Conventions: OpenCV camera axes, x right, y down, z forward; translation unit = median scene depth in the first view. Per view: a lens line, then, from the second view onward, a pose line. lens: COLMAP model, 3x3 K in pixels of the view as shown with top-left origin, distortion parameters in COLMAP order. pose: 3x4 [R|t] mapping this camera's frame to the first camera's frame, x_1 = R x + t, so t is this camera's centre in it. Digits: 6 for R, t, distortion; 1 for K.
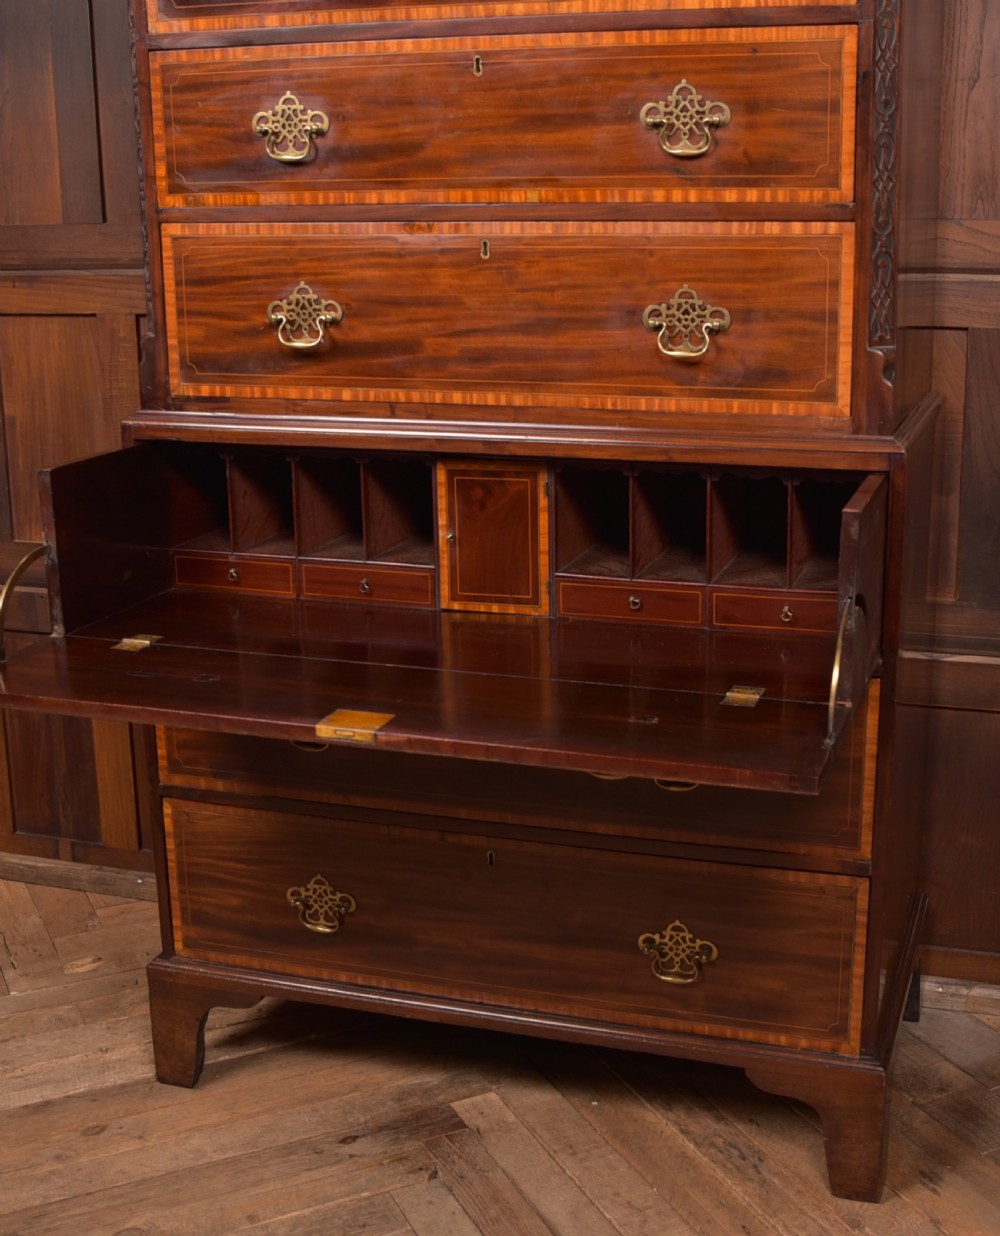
lens RADIAL K [[1614.7, 0, 585.6], [0, 1614.7, 613.2], [0, 0, 1]] dist [-0.137842, 0.157014]
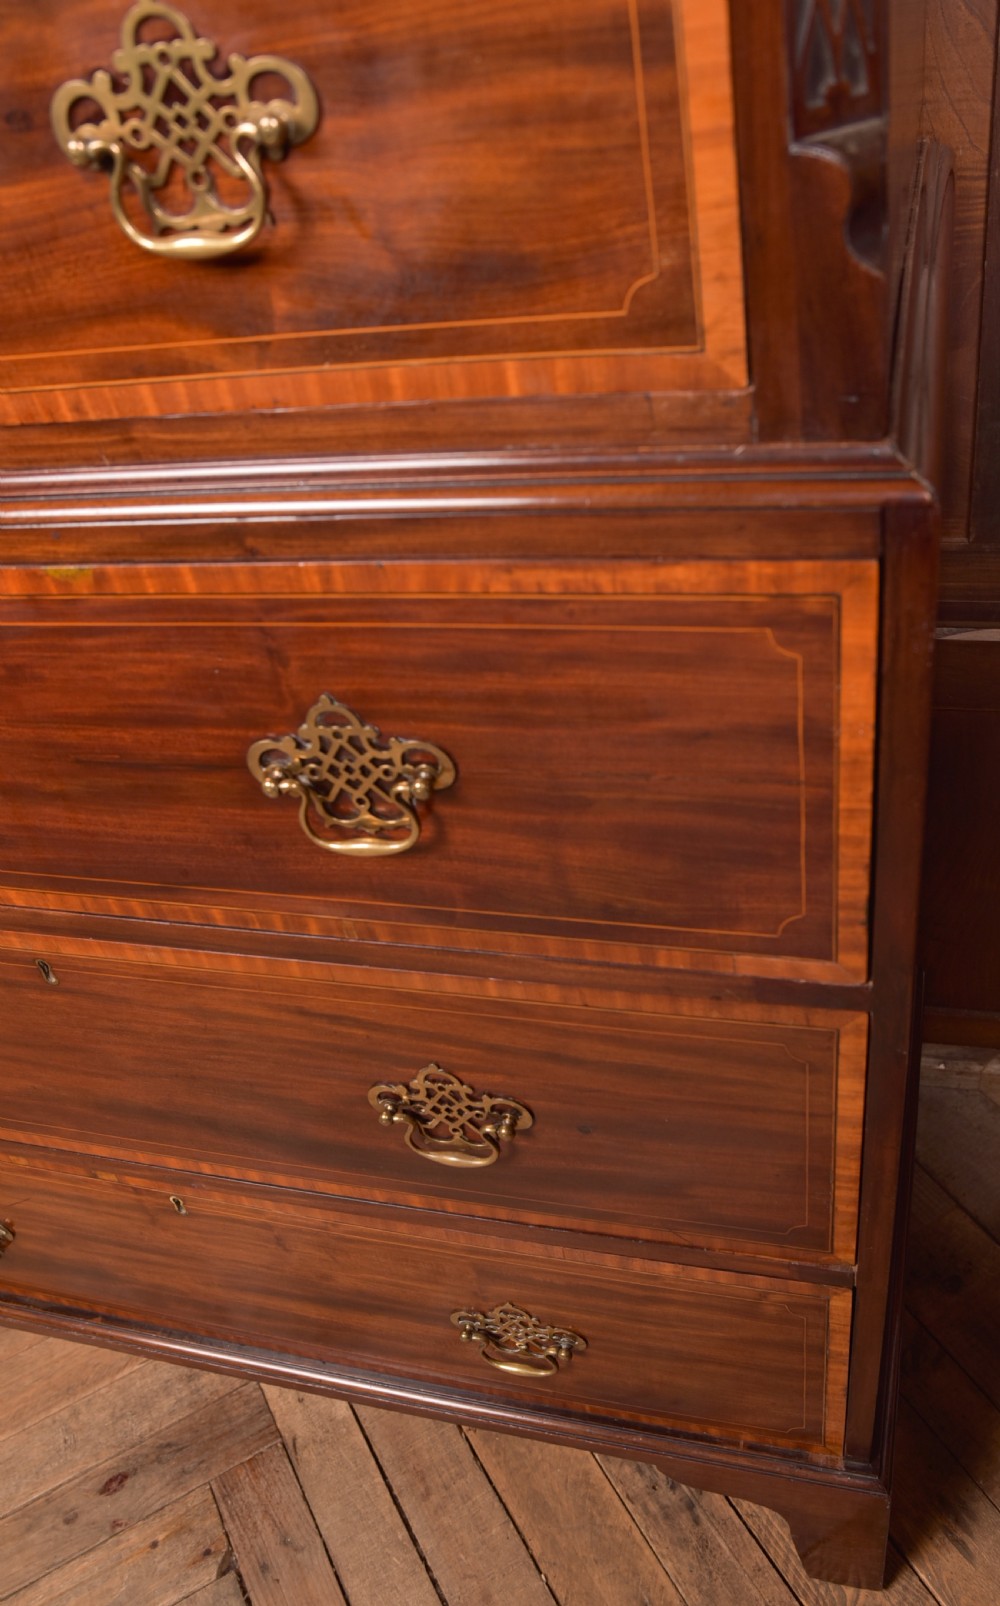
lens RADIAL K [[1269.5, 0, 556.7], [0, 1269.5, 838.9], [0, 0, 1]] dist [-0.111882, 0.072961]
pose [[0.990874, -0.125179, -0.049993, 0.124331], [0.134623, 0.900410, 0.413689, -0.143164], [-0.006771, -0.416644, 0.909045, 0.715985]]
